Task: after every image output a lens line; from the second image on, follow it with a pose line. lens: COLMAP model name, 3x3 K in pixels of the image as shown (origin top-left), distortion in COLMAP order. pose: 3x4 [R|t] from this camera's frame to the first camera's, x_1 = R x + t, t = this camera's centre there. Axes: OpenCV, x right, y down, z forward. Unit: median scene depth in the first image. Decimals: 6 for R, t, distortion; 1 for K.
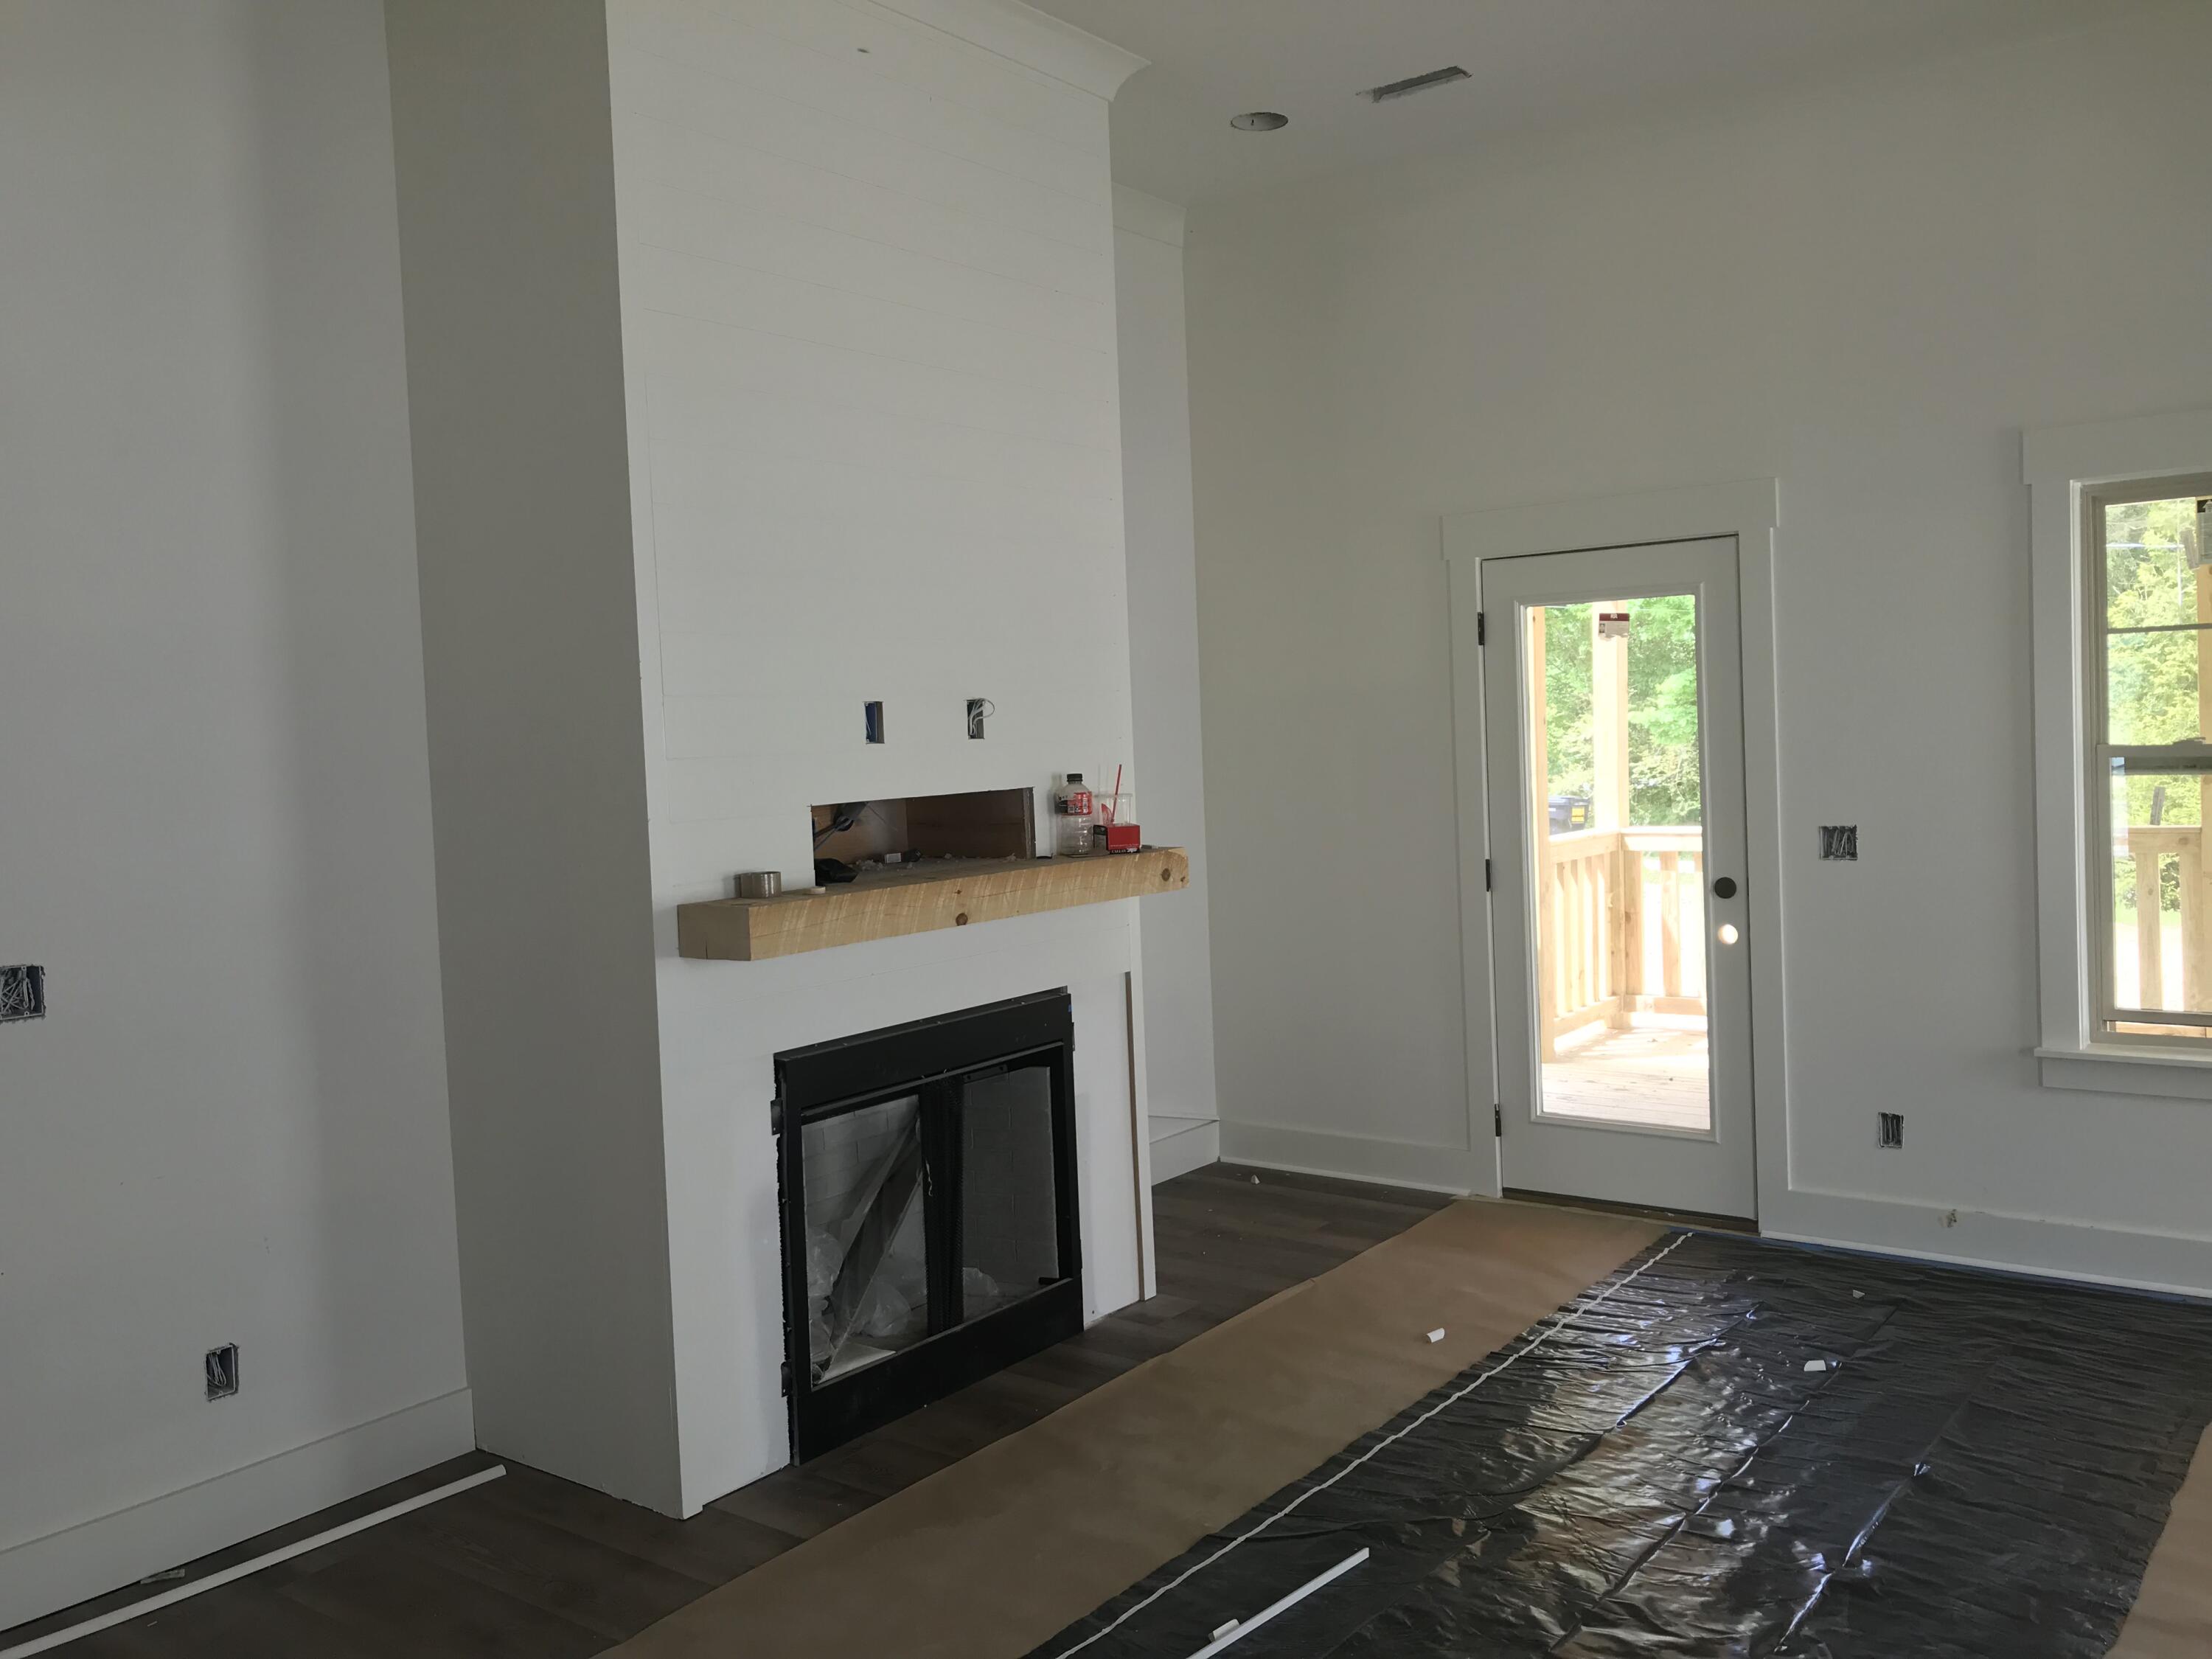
lens RADIAL K [[1833.7, 0, 1107.7], [0, 1833.7, 808.4], [0, 0, 1]] dist [0.035153, -0.038160]
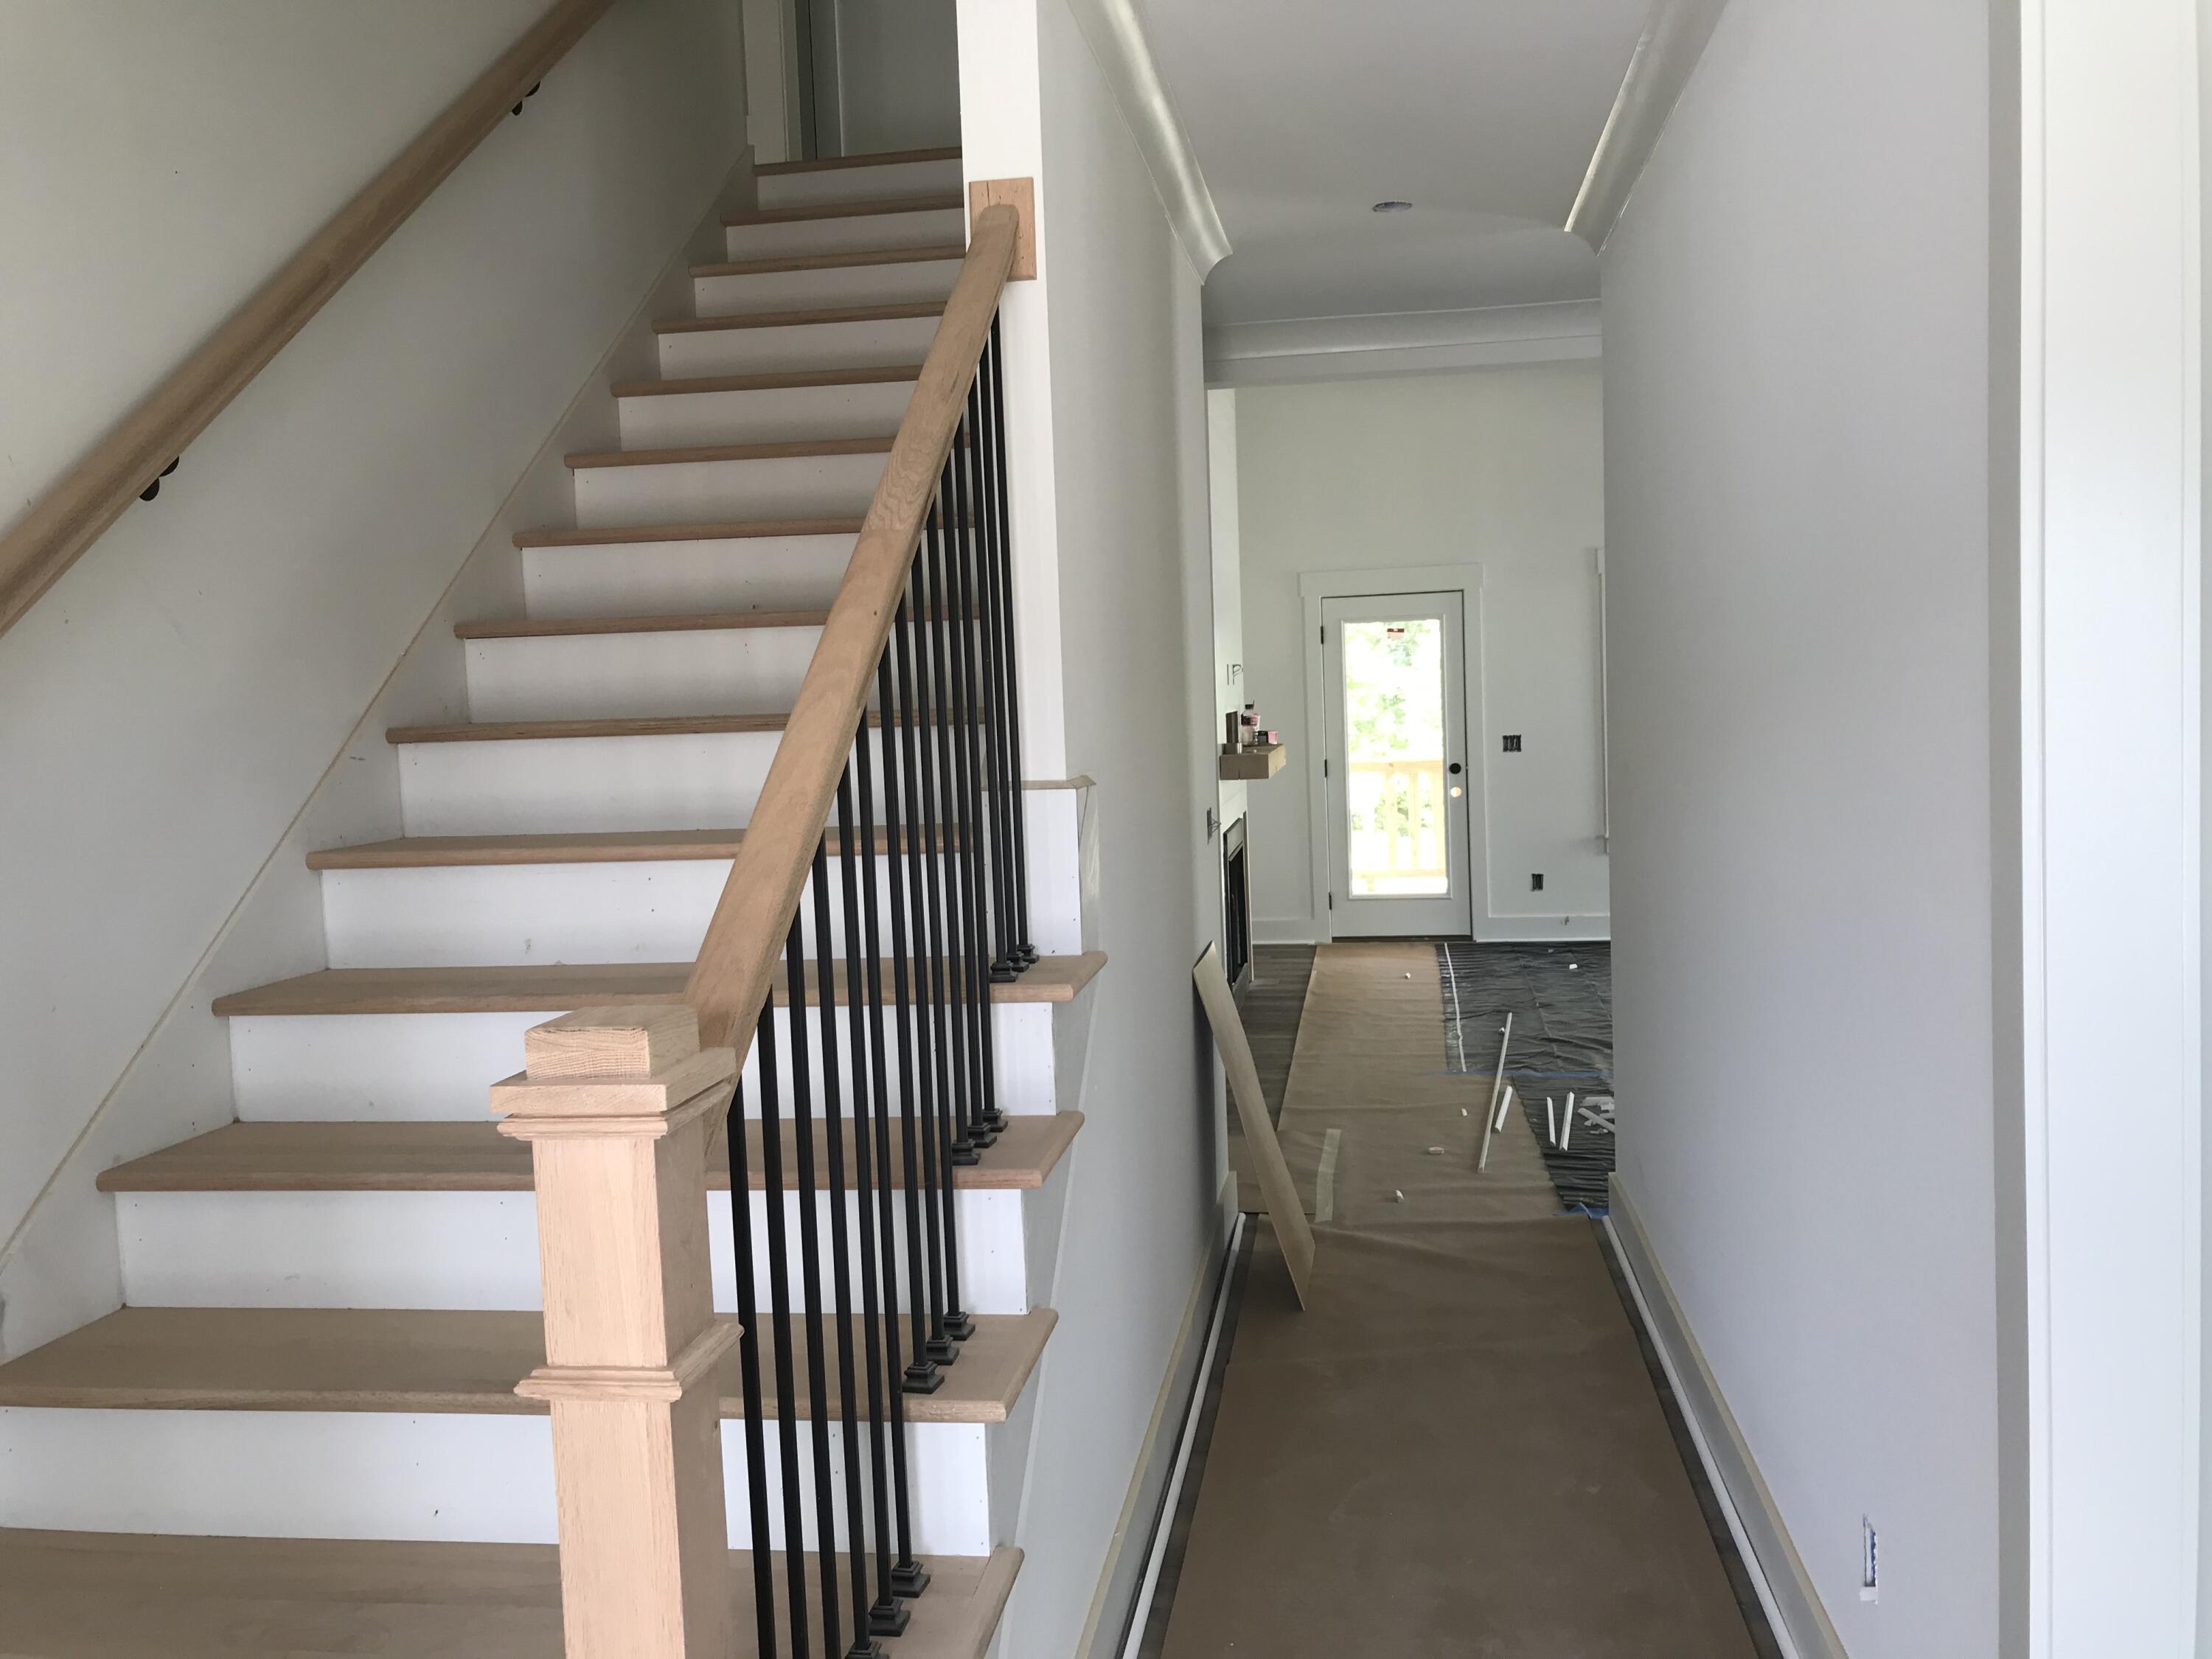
lens RADIAL K [[1833.7, 0, 1070.7], [0, 1833.7, 798.9], [0, 0, 1]] dist [0.035153, -0.038160]
pose [[0.887067, -0.018312, 0.461277, -1.091993], [0.021523, 0.999767, -0.001700, 0.081657], [-0.461139, 0.011436, 0.887254, -0.648759]]
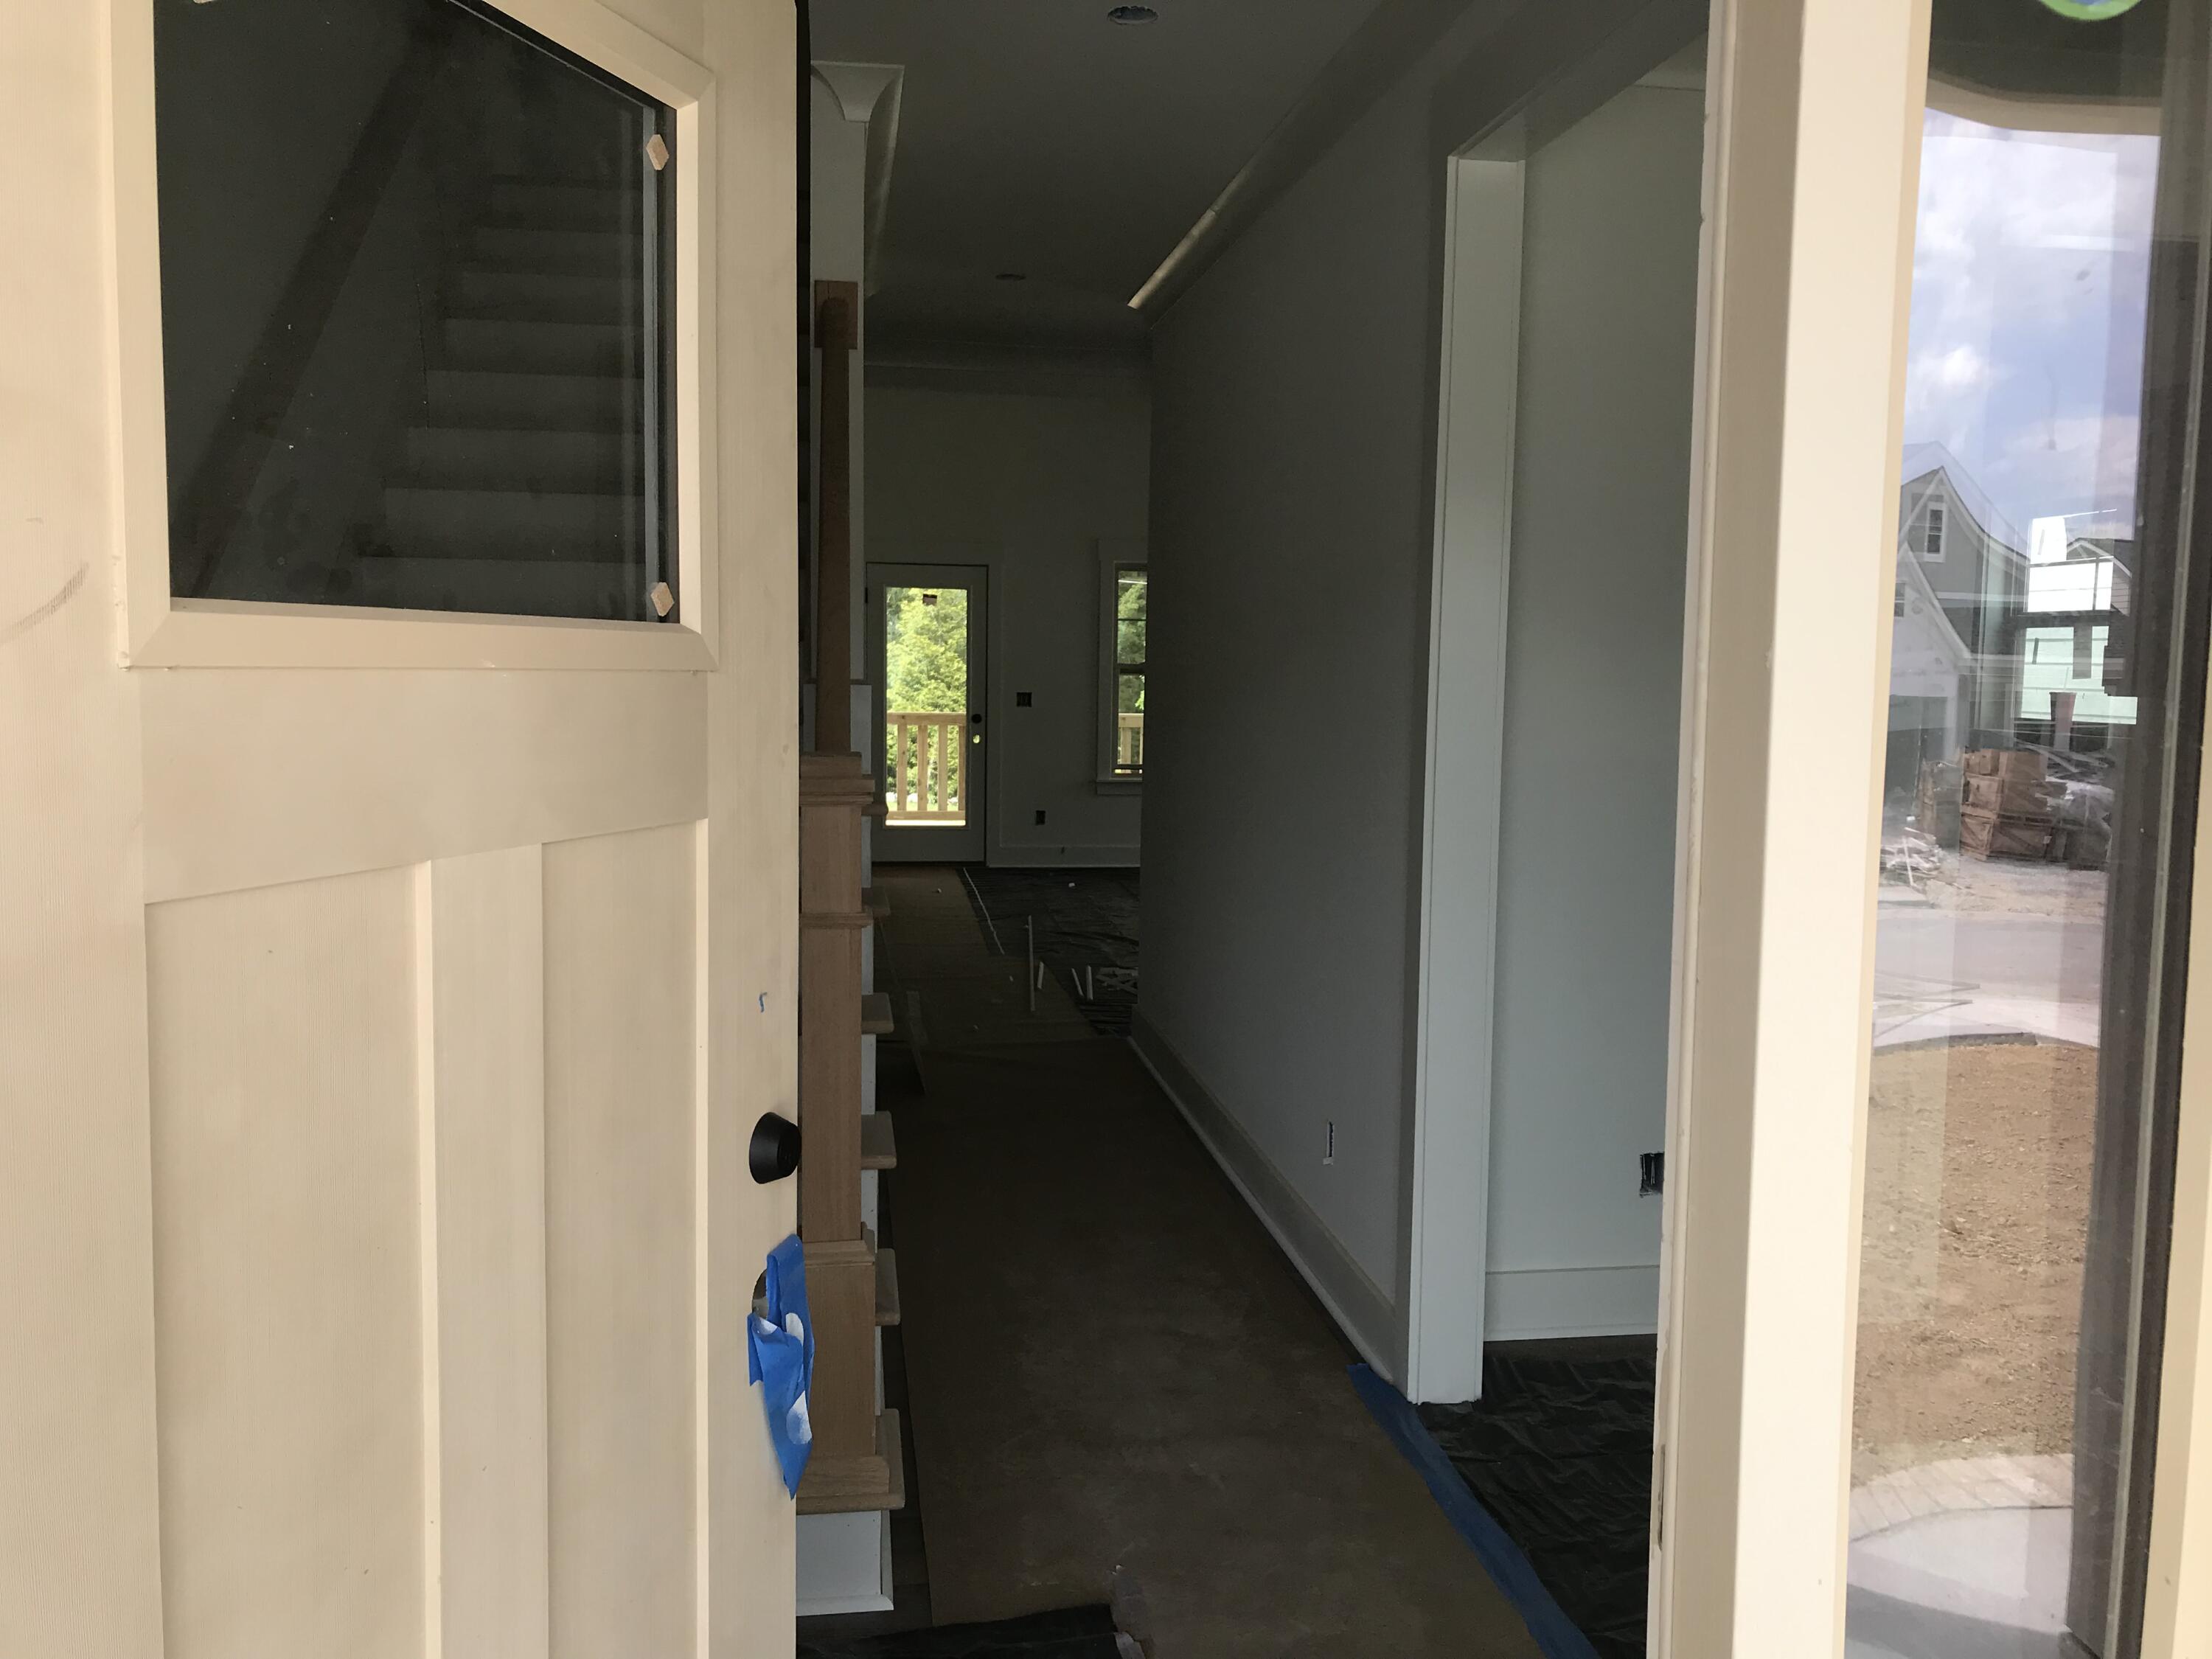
lens RADIAL K [[1833.7, 0, 1059.1], [0, 1833.7, 821.0], [0, 0, 1]] dist [0.035153, -0.038160]
pose [[0.718034, -0.011956, 0.695905, -1.382753], [-0.012628, 0.999464, 0.030201, 0.116535], [-0.695893, -0.030473, 0.717499, -0.843128]]
